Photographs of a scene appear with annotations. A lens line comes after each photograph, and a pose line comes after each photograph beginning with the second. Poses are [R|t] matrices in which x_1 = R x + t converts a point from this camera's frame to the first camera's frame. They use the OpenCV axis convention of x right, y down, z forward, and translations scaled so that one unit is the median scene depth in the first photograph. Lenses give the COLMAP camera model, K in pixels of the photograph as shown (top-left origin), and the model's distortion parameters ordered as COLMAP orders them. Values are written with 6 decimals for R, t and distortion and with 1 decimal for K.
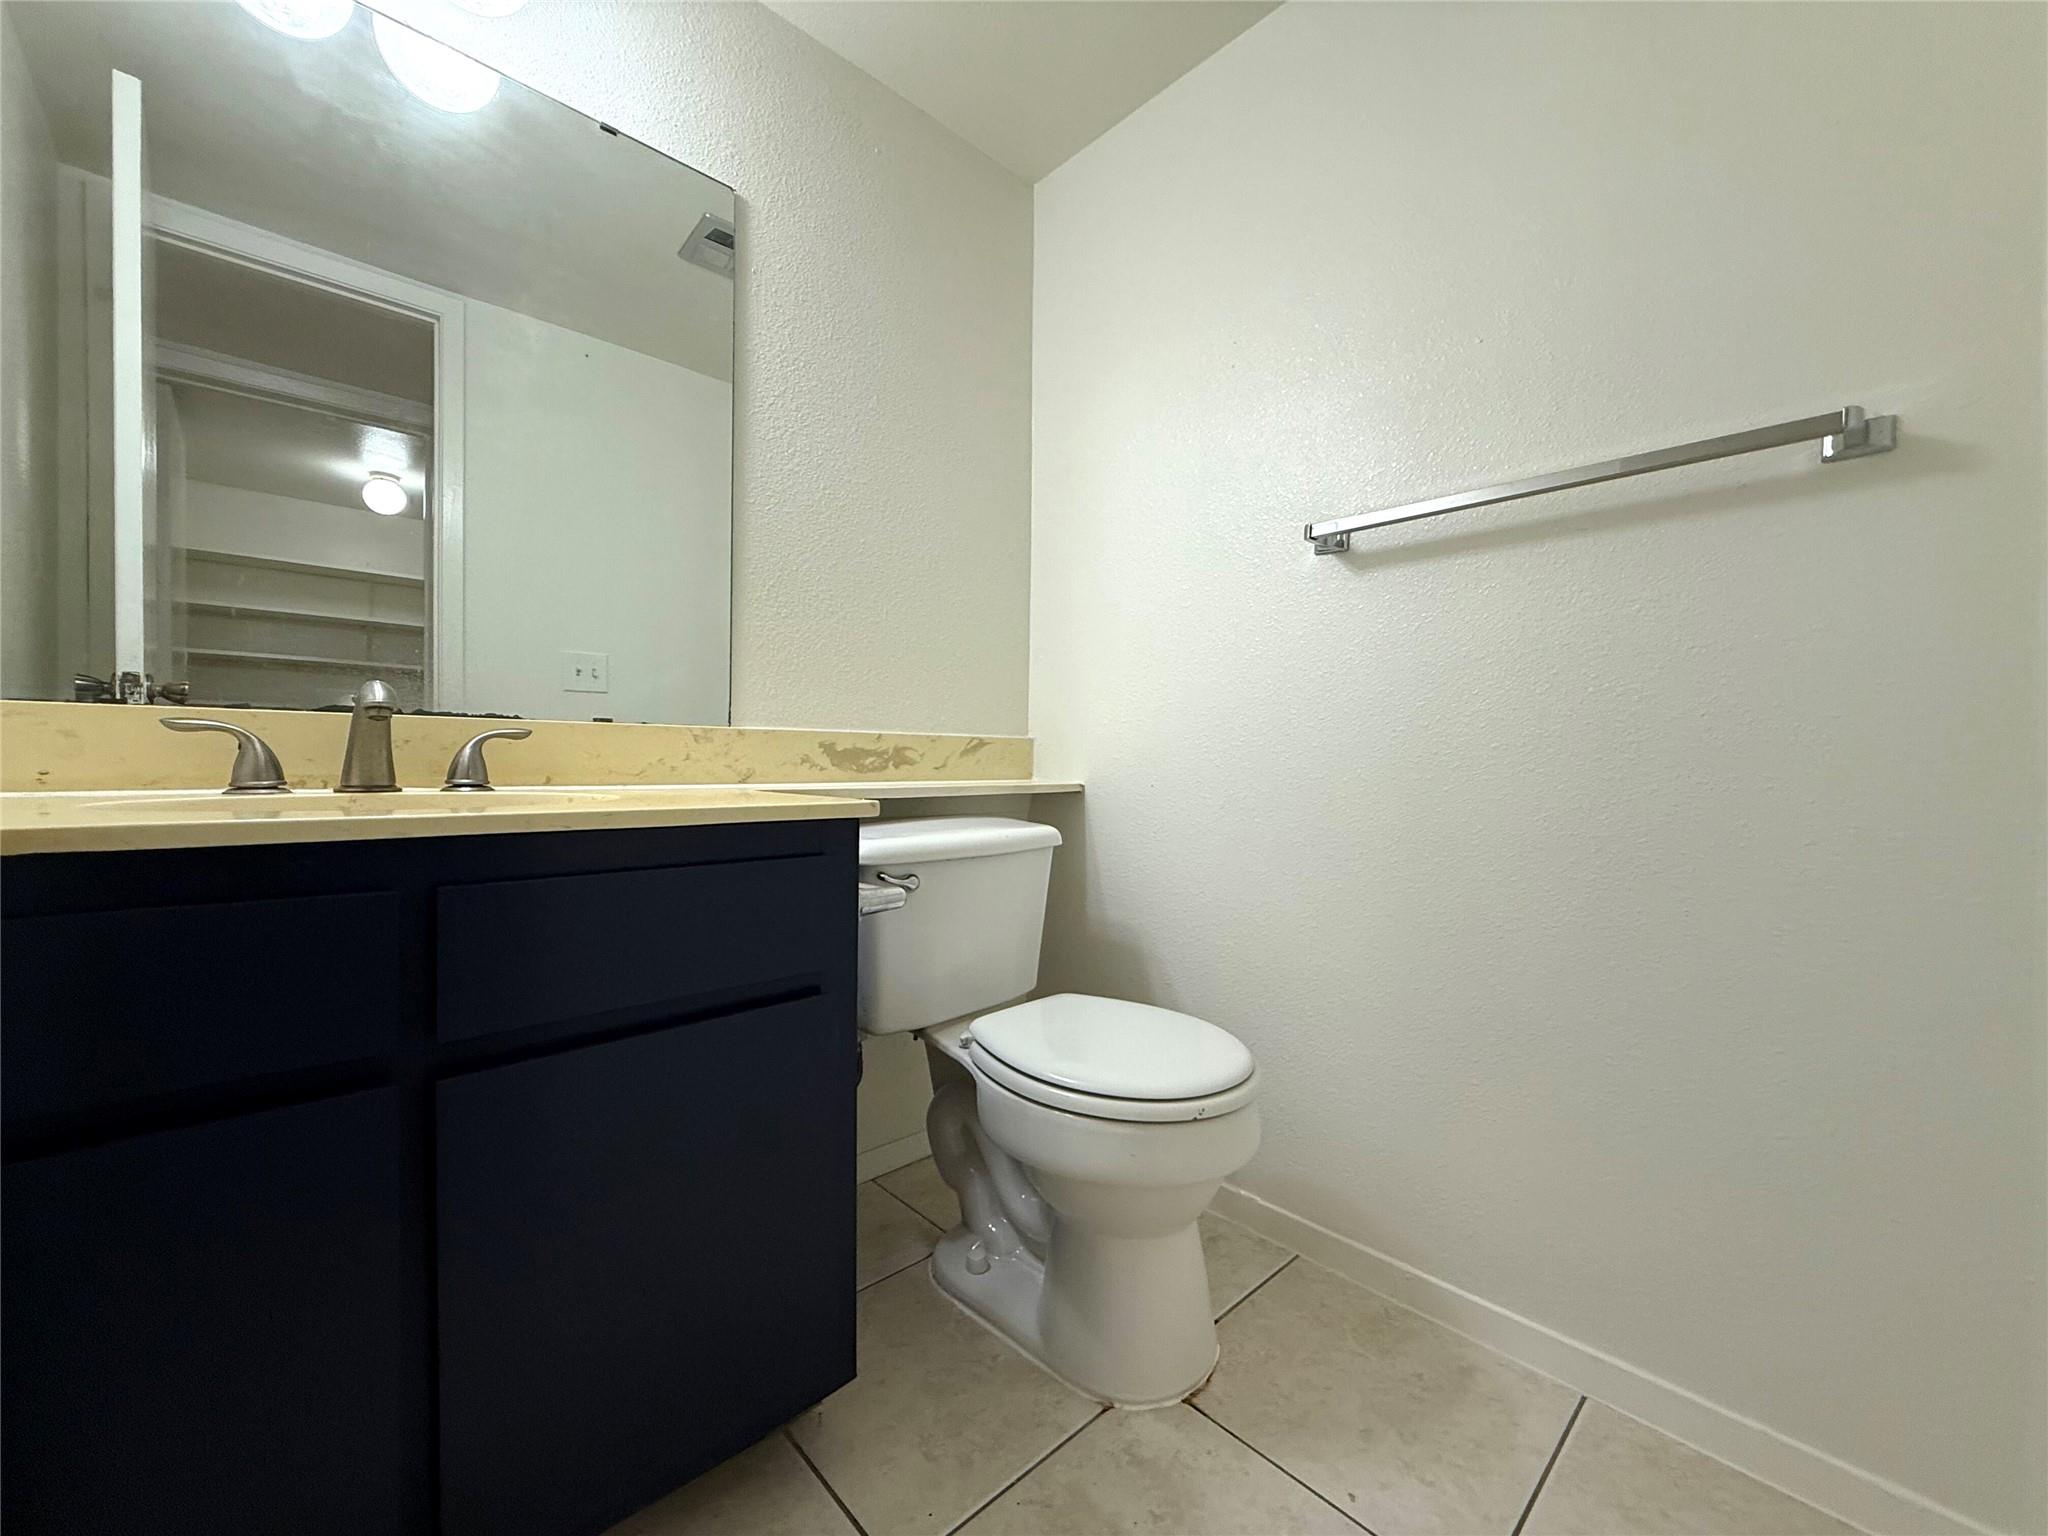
lens RADIAL K [[817.3, 0, 1018.5], [0, 817.3, 765.9], [0, 0, 1]] dist [0.002689, -0.000273]
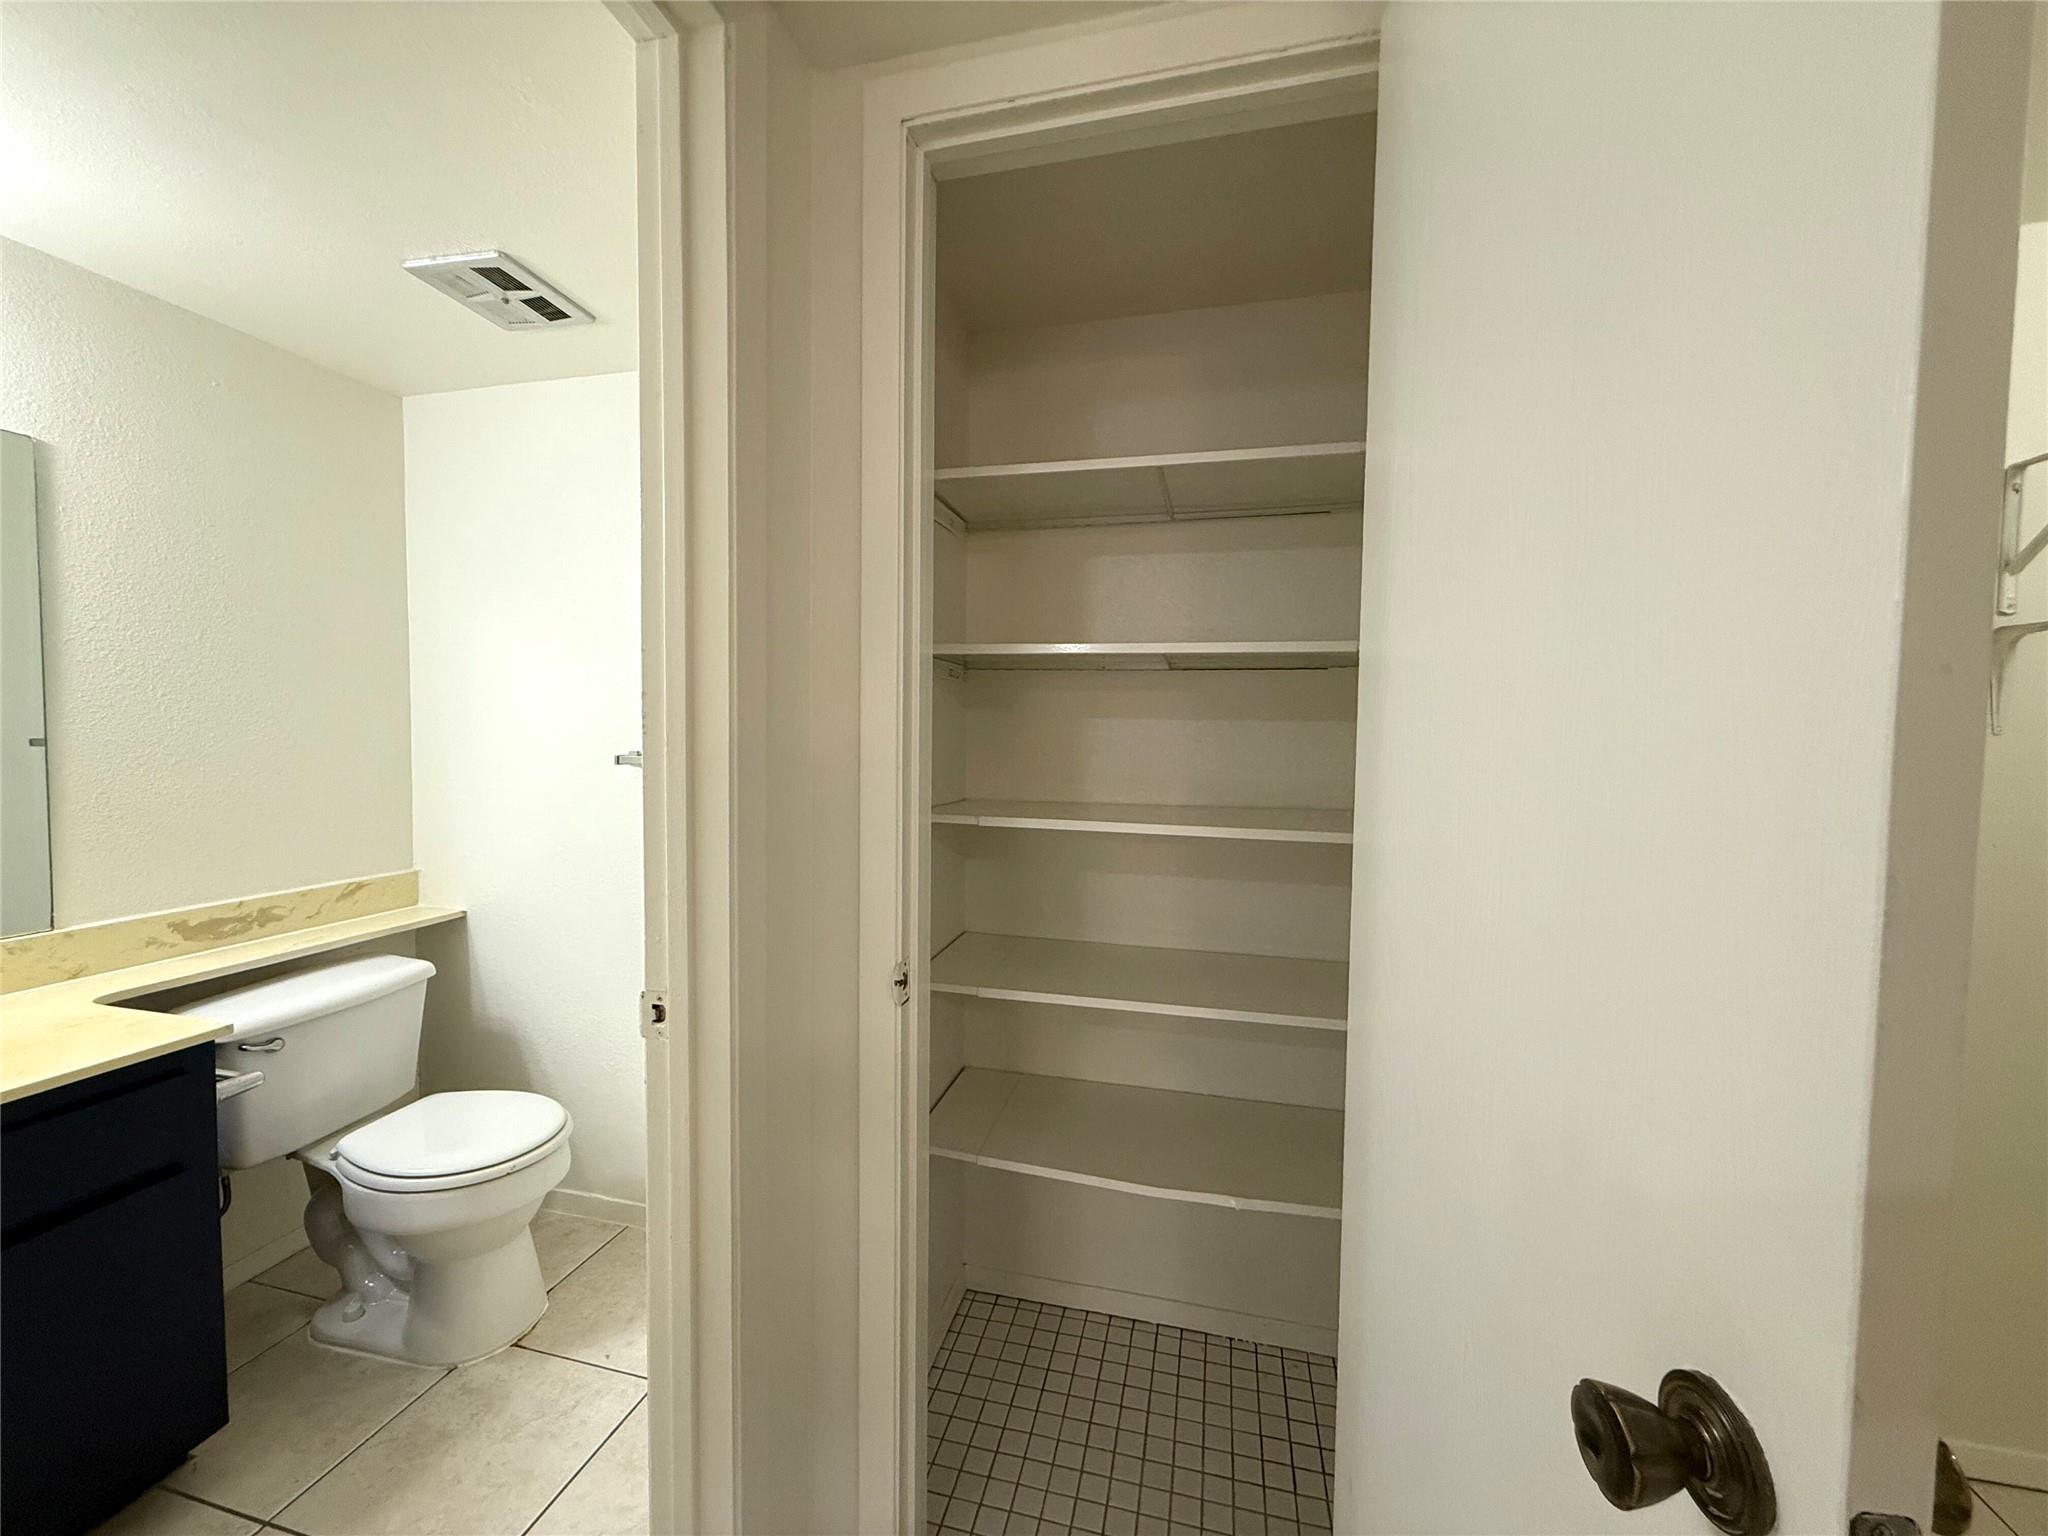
lens RADIAL K [[817.3, 0, 1018.5], [0, 817.3, 765.9], [0, 0, 1]] dist [0.002689, -0.000273]
pose [[0.840049, -0.024882, 0.541940, 0.149716], [-0.000208, 0.998933, 0.046186, -0.327648], [-0.542511, -0.038912, 0.839147, -0.638411]]
